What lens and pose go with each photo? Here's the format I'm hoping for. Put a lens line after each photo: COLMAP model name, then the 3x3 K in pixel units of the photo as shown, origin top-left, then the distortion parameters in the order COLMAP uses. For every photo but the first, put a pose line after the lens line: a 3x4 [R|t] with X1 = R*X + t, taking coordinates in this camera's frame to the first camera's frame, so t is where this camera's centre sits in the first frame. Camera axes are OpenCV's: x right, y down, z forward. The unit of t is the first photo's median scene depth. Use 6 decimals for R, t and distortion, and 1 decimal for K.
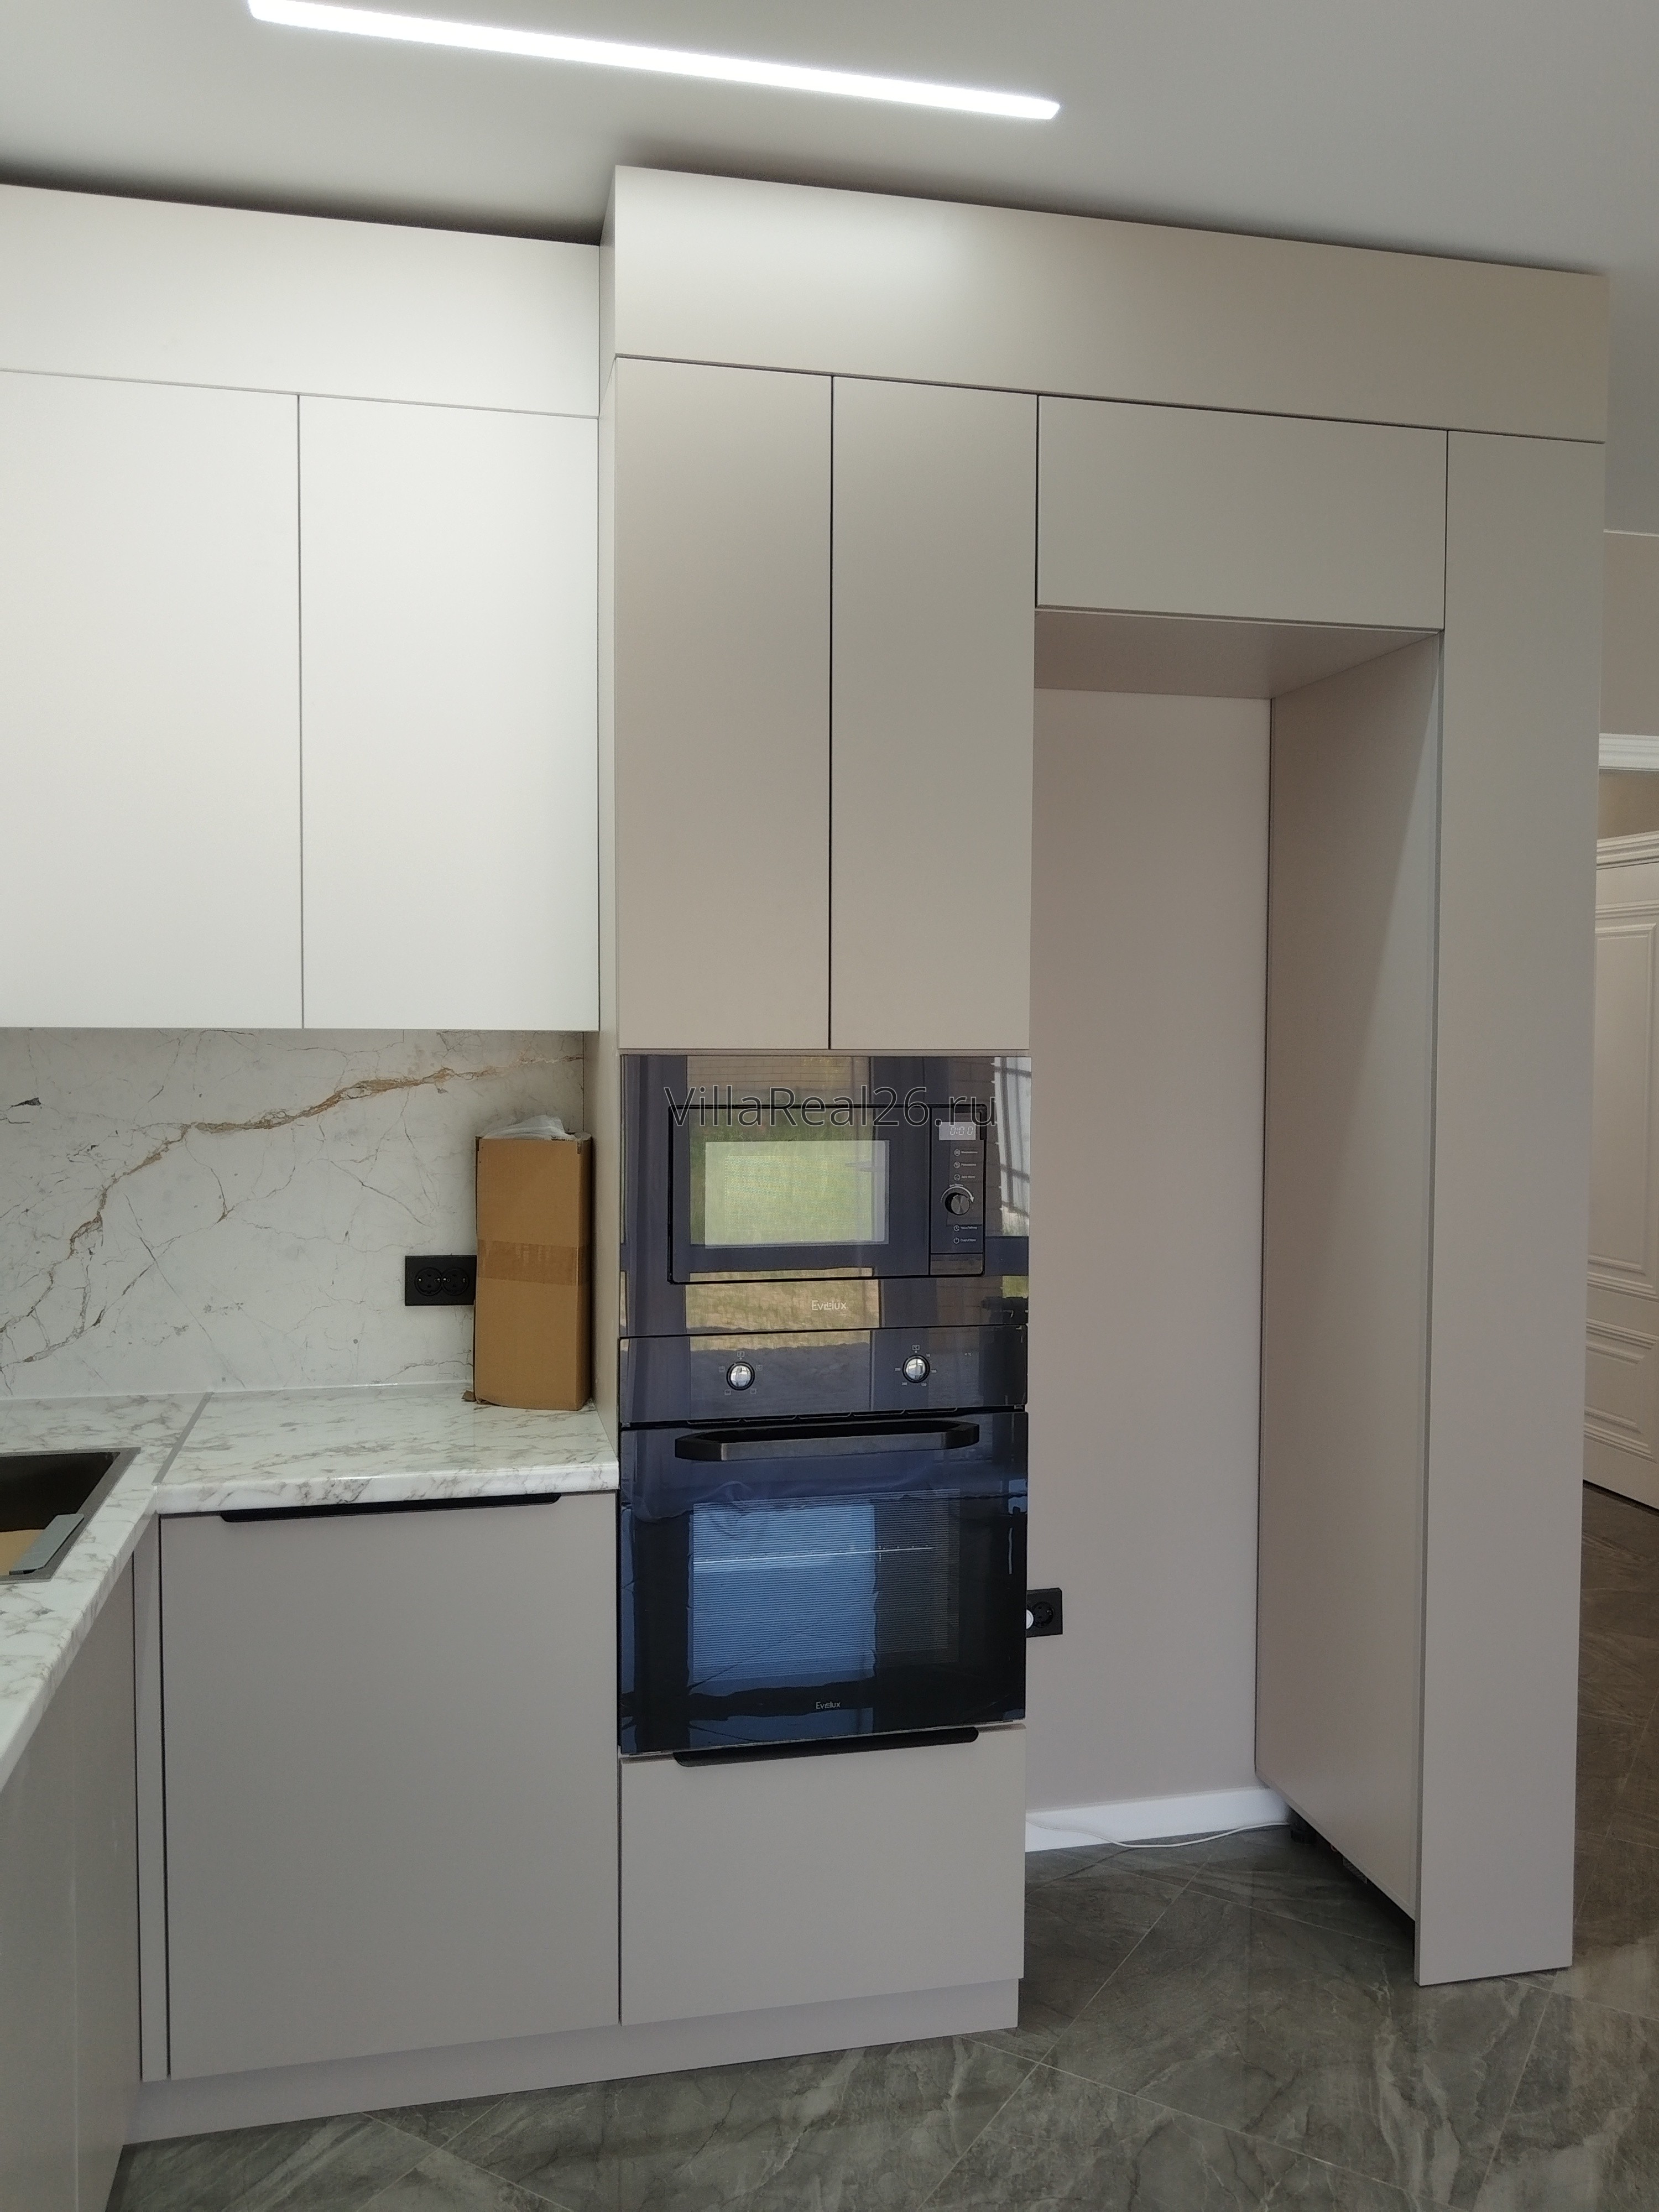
lens RADIAL K [[1729.3, 0, 869.8], [0, 1729.3, 1110.2], [0, 0, 1]] dist [-0.007504, 0.004332]
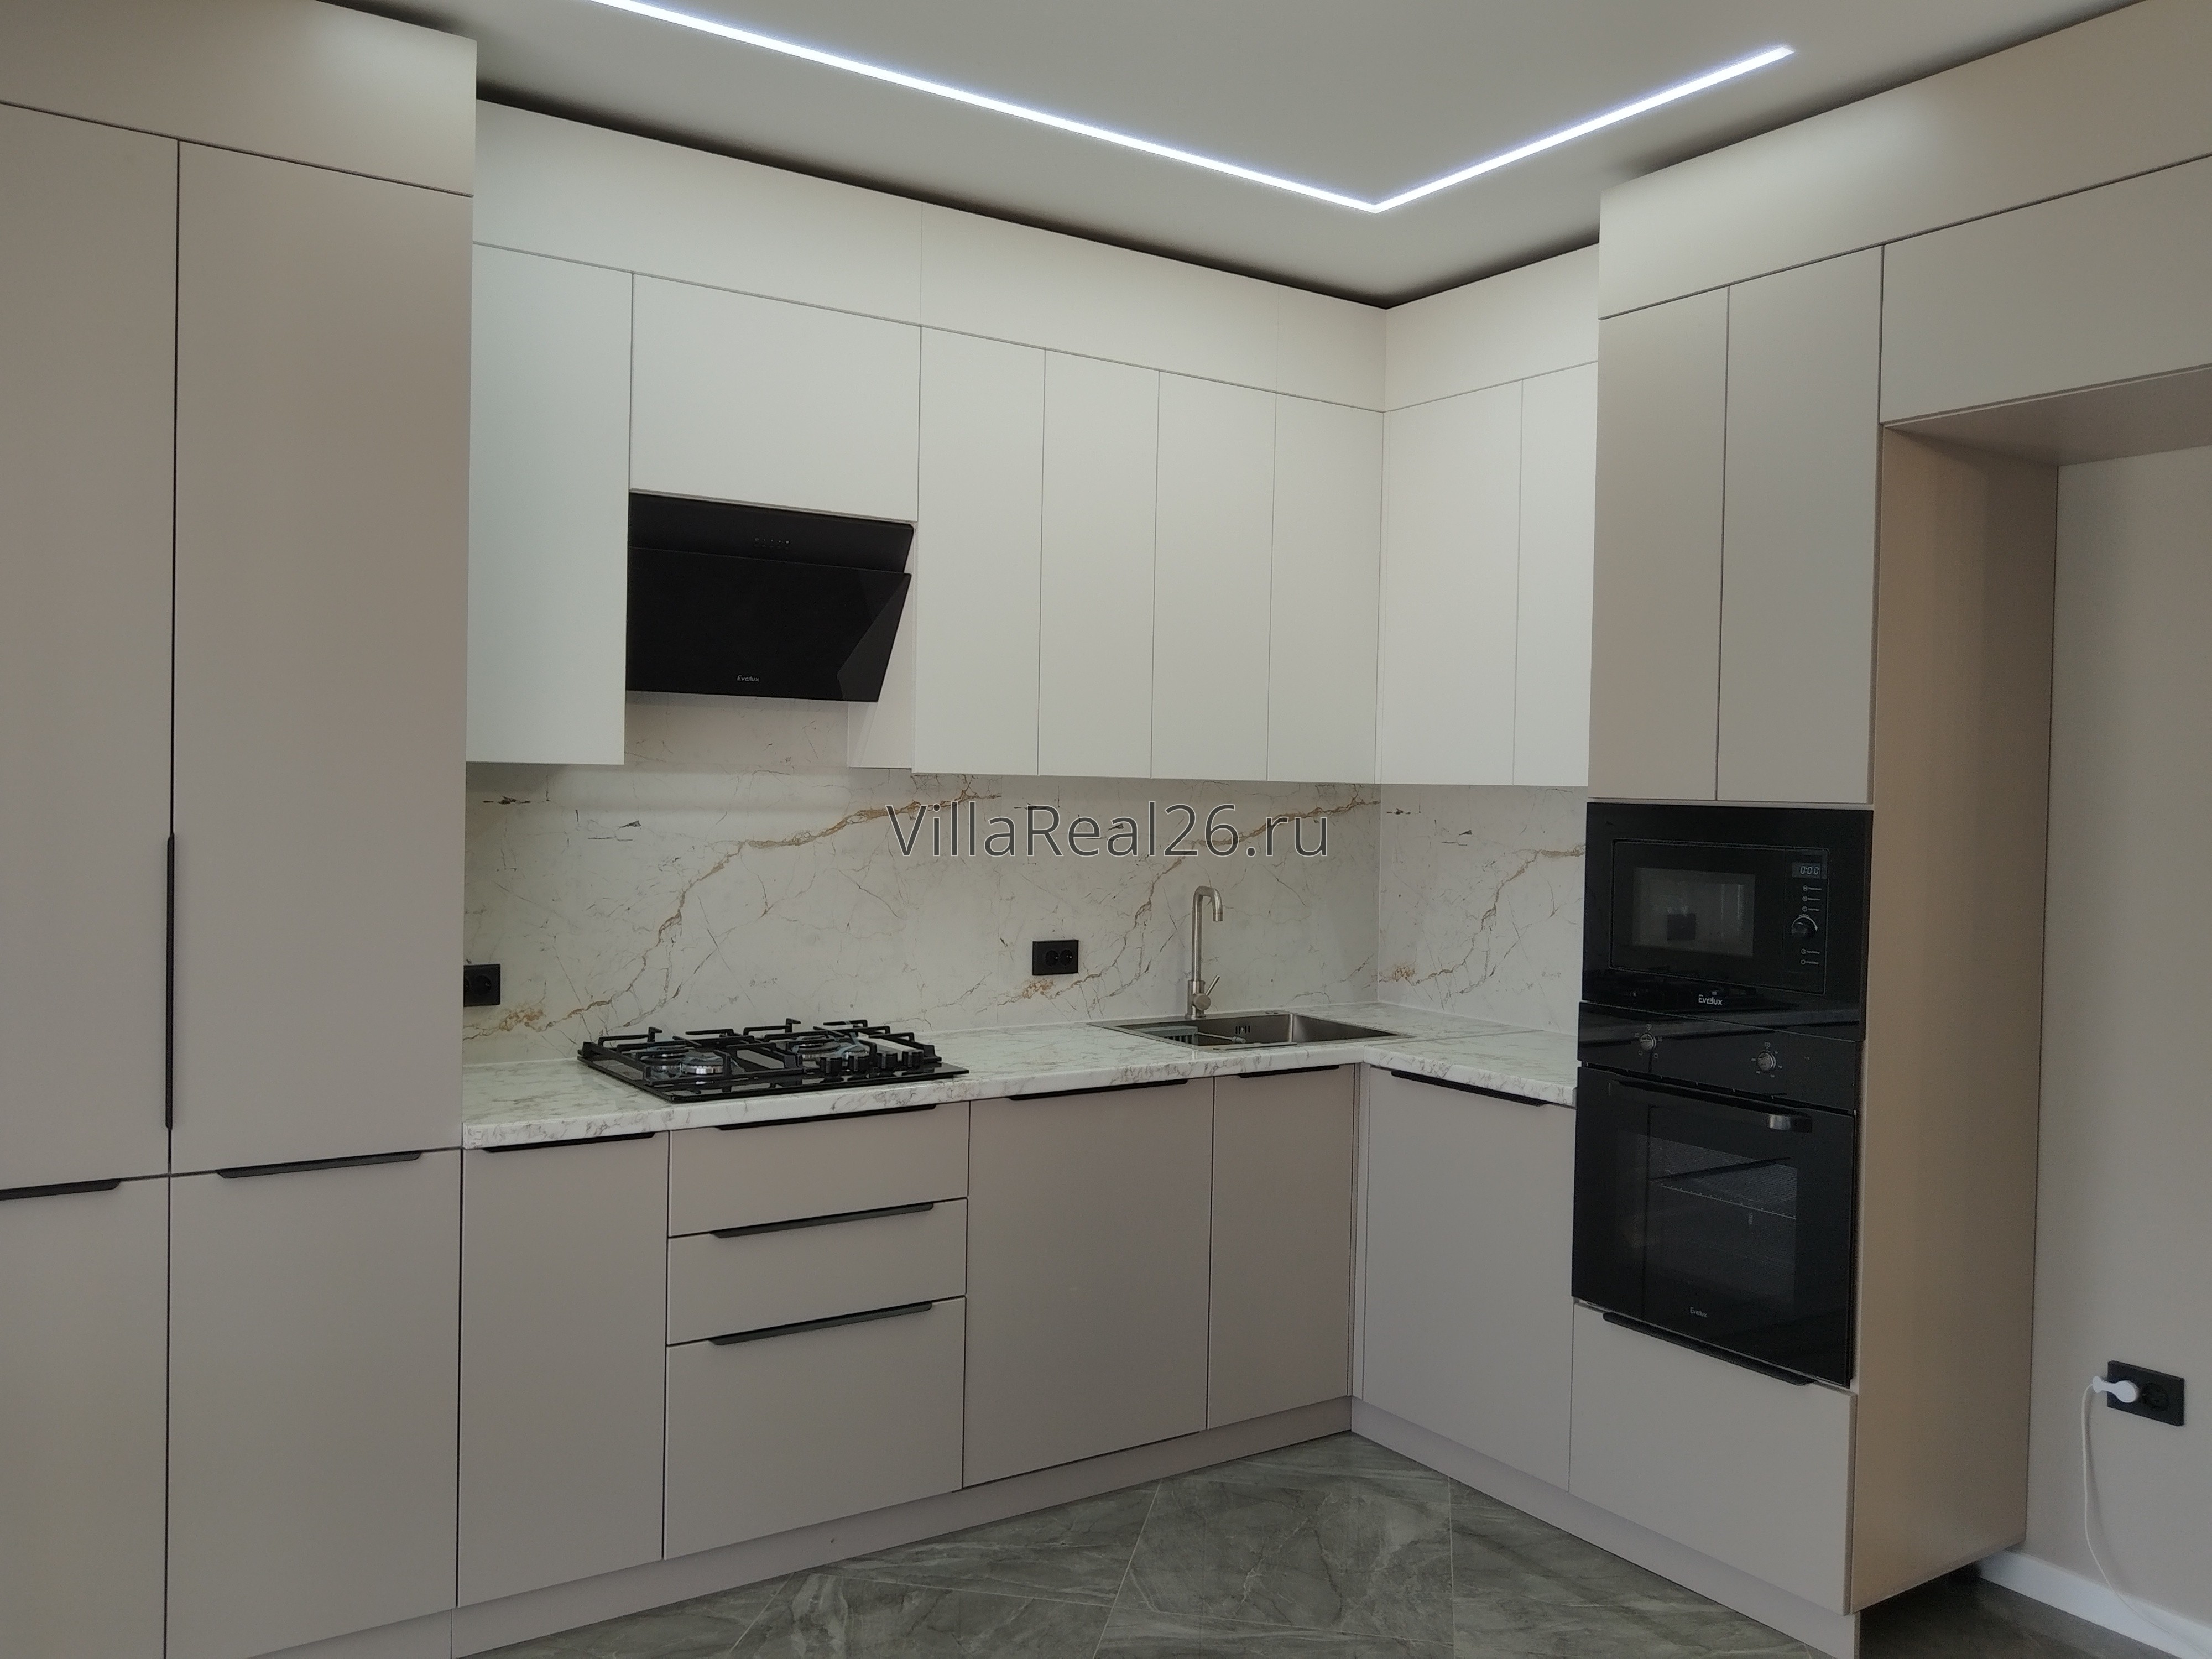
lens RADIAL K [[1731.6, 0, 1112.8], [0, 1731.6, 825.1], [0, 0, 1]] dist [-0.008510, -0.000867]
pose [[0.357832, 0.020184, -0.933568, 1.027329], [-0.058285, 0.998300, -0.000756, 0.009882], [0.931965, 0.054684, 0.358400, 0.118564]]
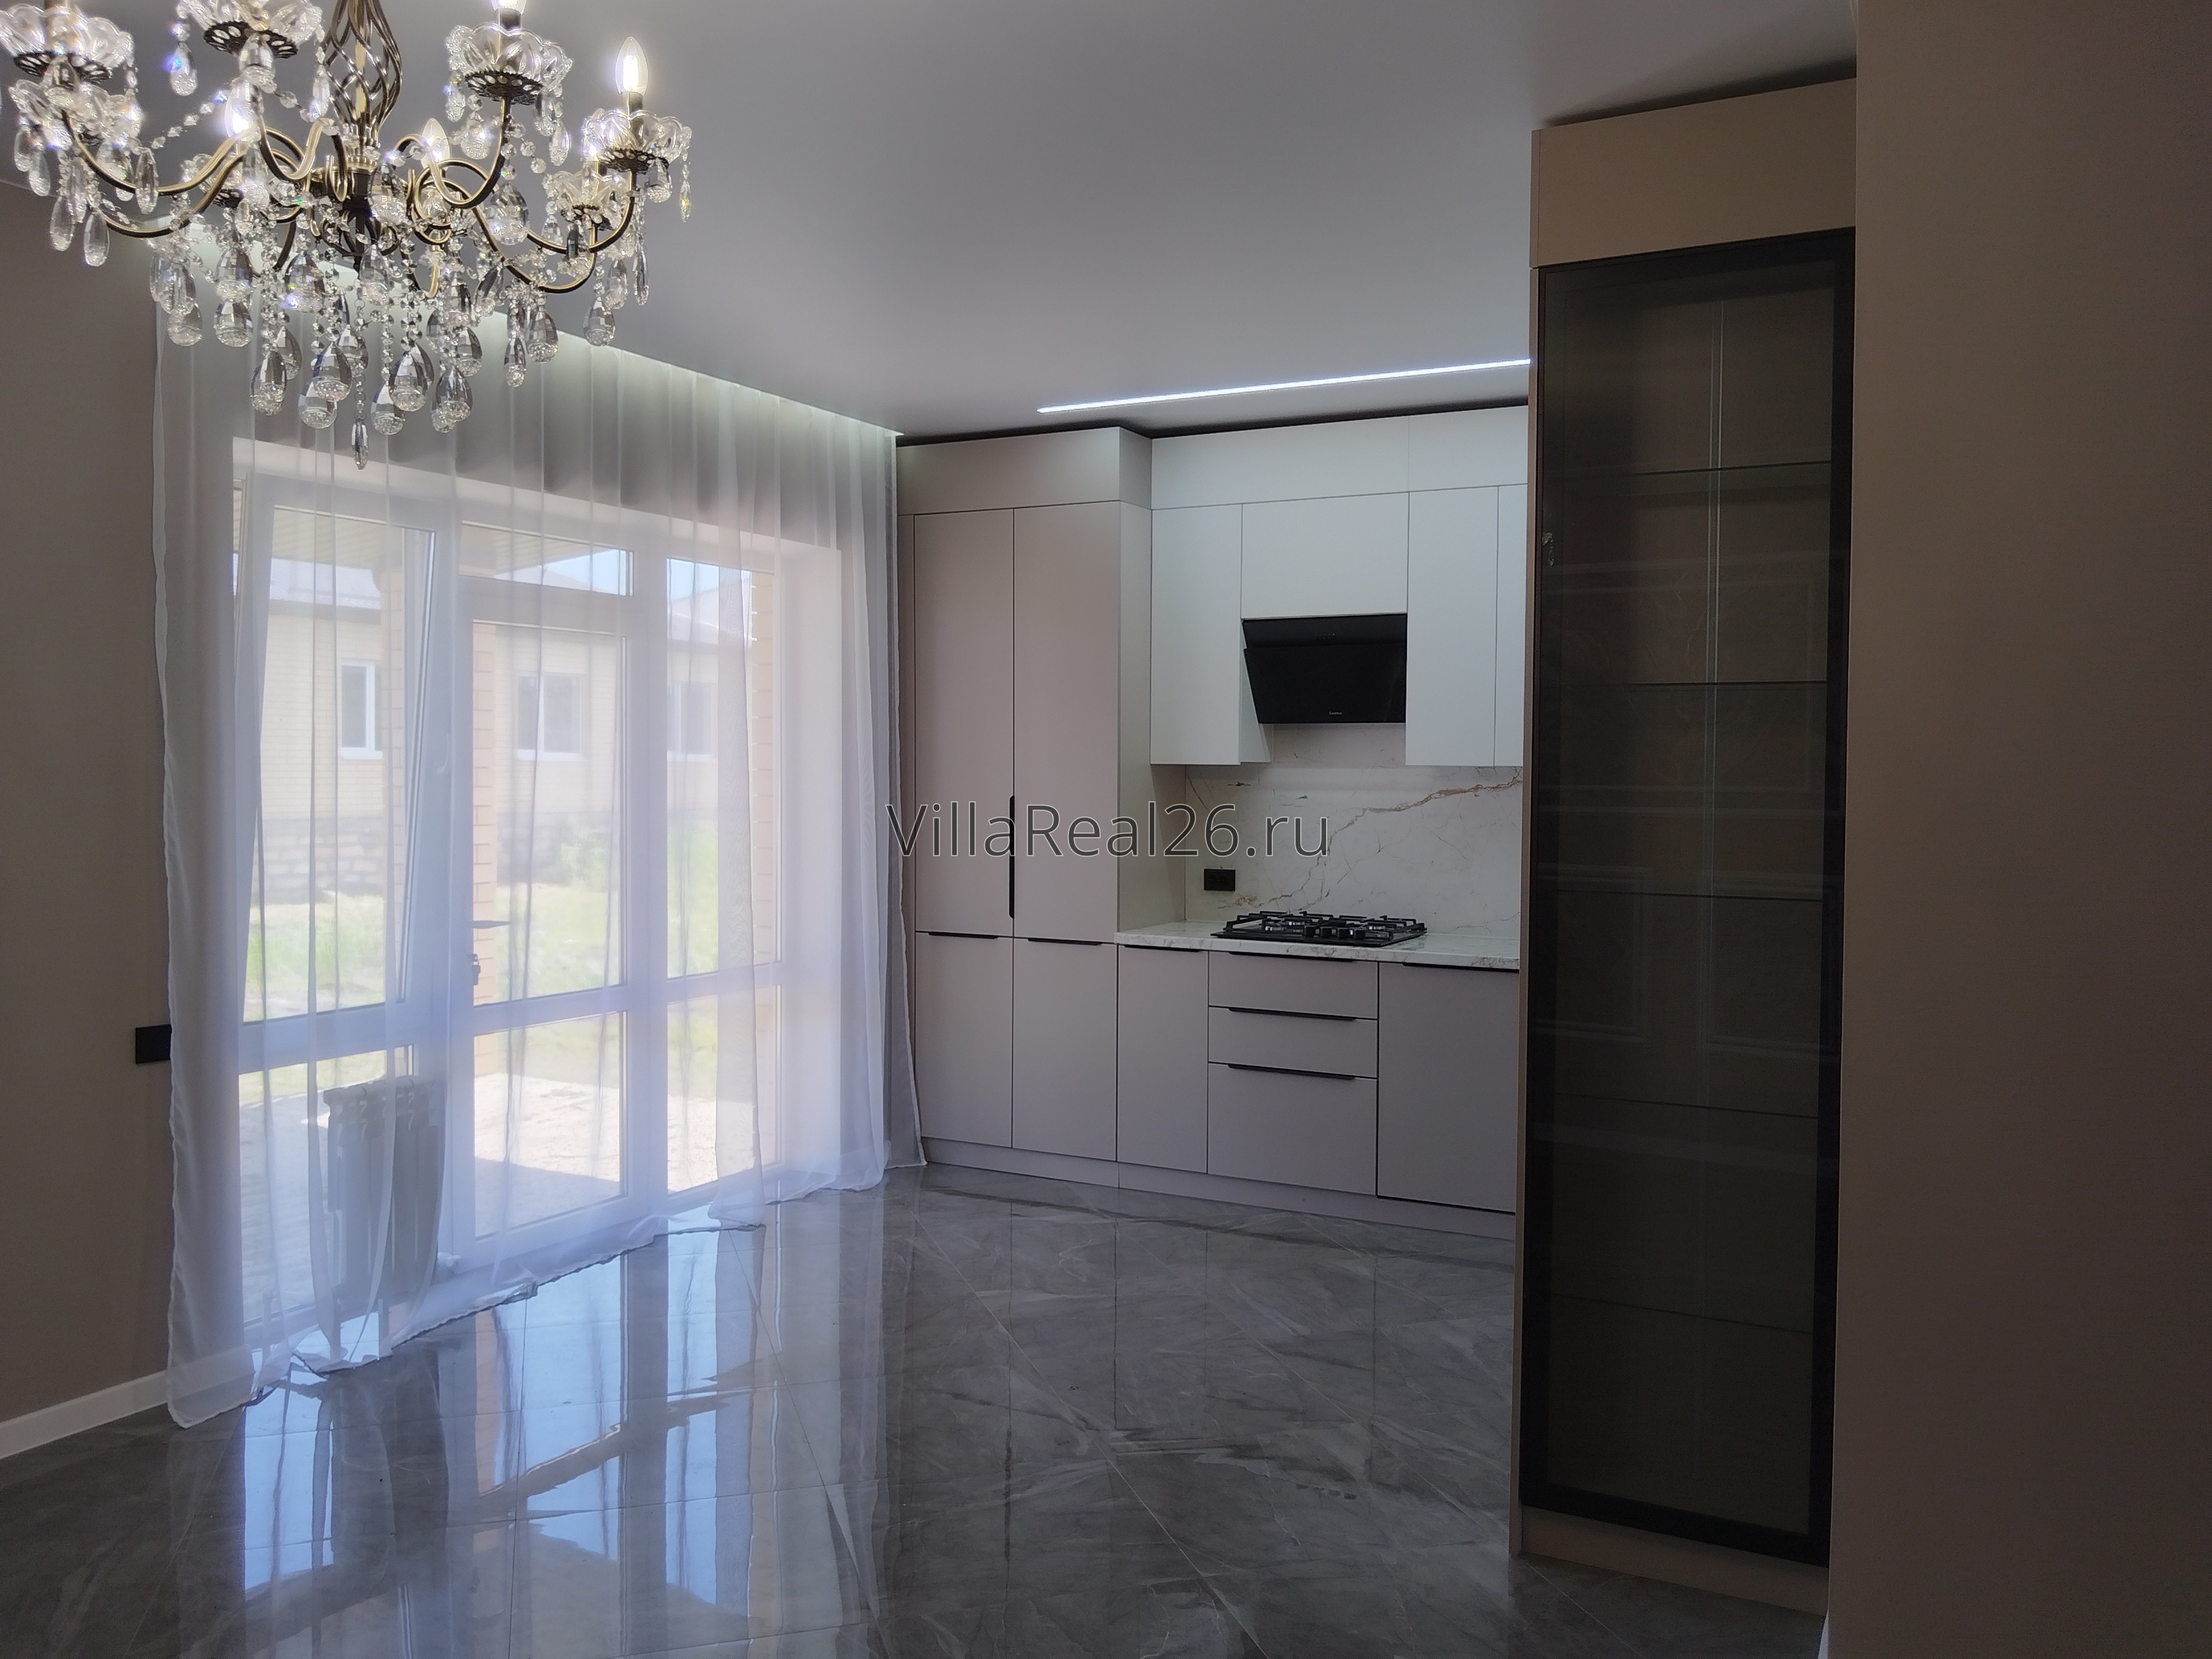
lens RADIAL K [[1729.3, 0, 1116.0], [0, 1729.3, 826.2], [0, 0, 1]] dist [-0.007504, 0.004332]
pose [[-0.646118, 0.011041, -0.763157, 1.680946], [-0.048049, 0.997324, 0.055109, -0.054410], [0.761723, 0.072276, -0.643858, 1.723489]]
